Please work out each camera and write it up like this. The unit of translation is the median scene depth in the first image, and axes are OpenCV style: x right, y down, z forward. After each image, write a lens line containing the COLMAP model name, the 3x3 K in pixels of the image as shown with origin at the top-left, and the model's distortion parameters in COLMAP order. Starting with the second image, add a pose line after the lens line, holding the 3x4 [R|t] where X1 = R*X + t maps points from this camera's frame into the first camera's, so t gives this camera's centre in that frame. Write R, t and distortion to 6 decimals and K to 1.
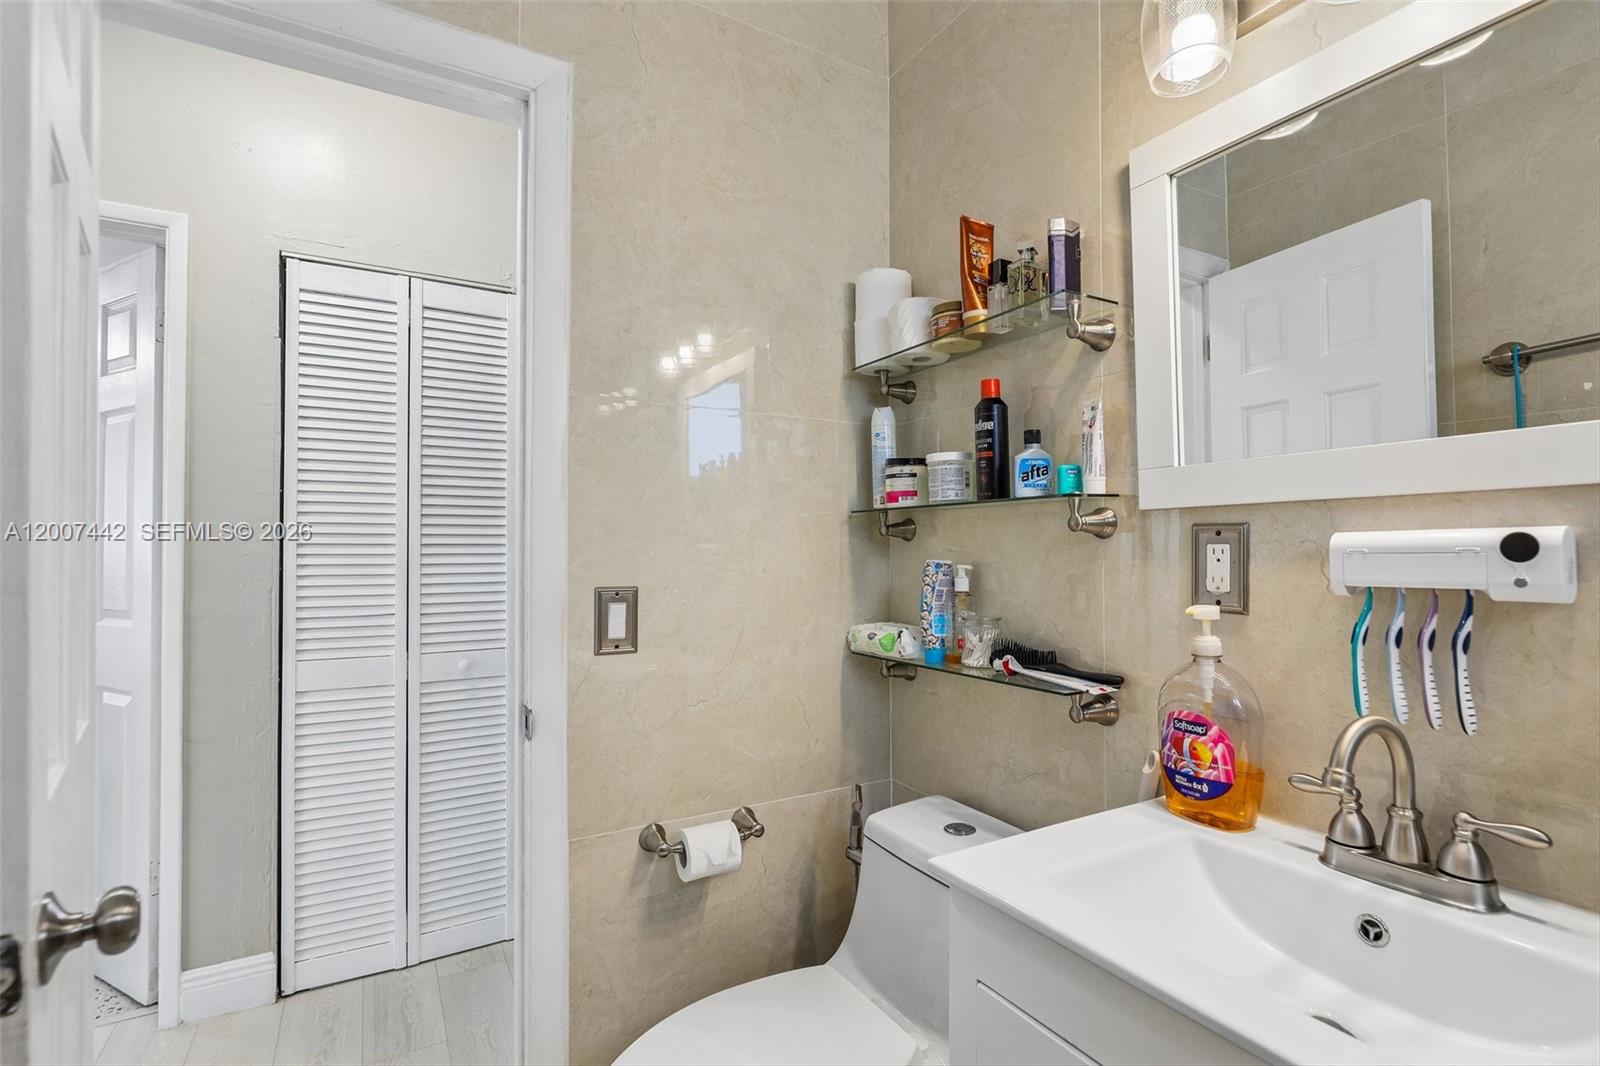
lens RADIAL K [[762.7, 0, 797.9], [0, 762.7, 531.6], [0, 0, 1]] dist [-0.006514, 0.003612]
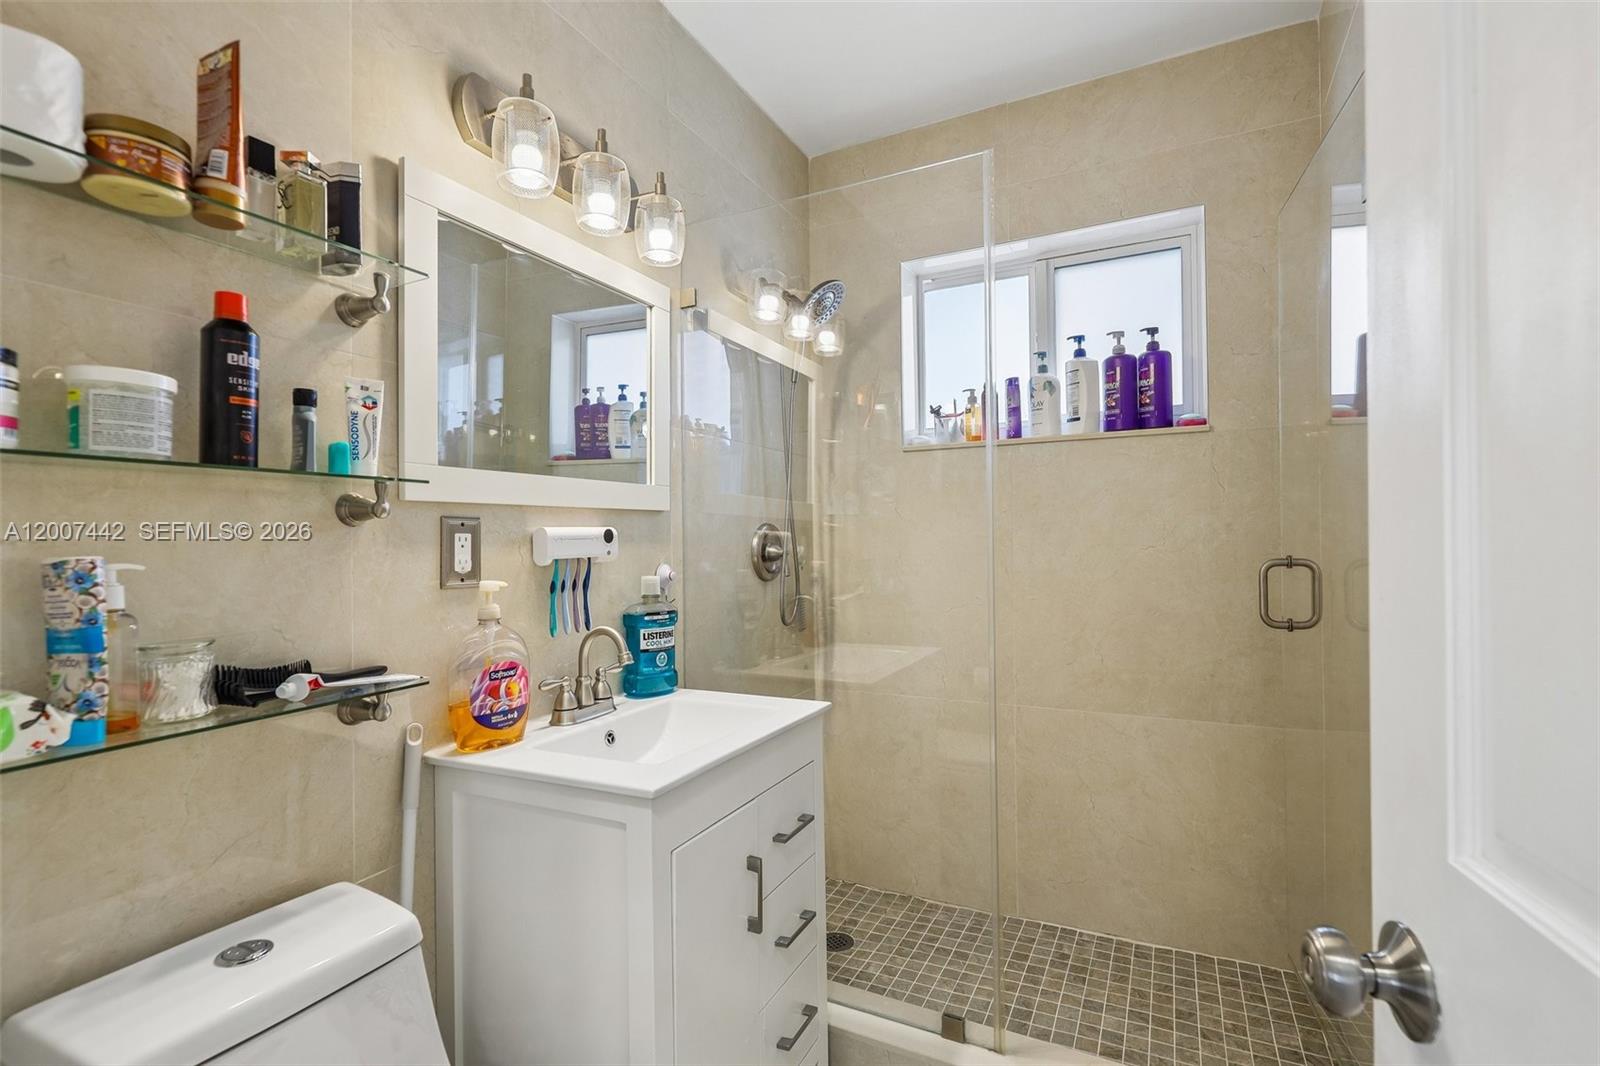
lens RADIAL K [[726.1, 0, 798.7], [0, 726.1, 533.8], [0, 0, 1]] dist [-0.000202, -0.000048]
pose [[-0.561136, 0.009526, 0.827669, -0.775060], [-0.012434, 0.999724, -0.019936, 0.035431], [-0.827630, -0.021478, -0.560863, 1.253644]]
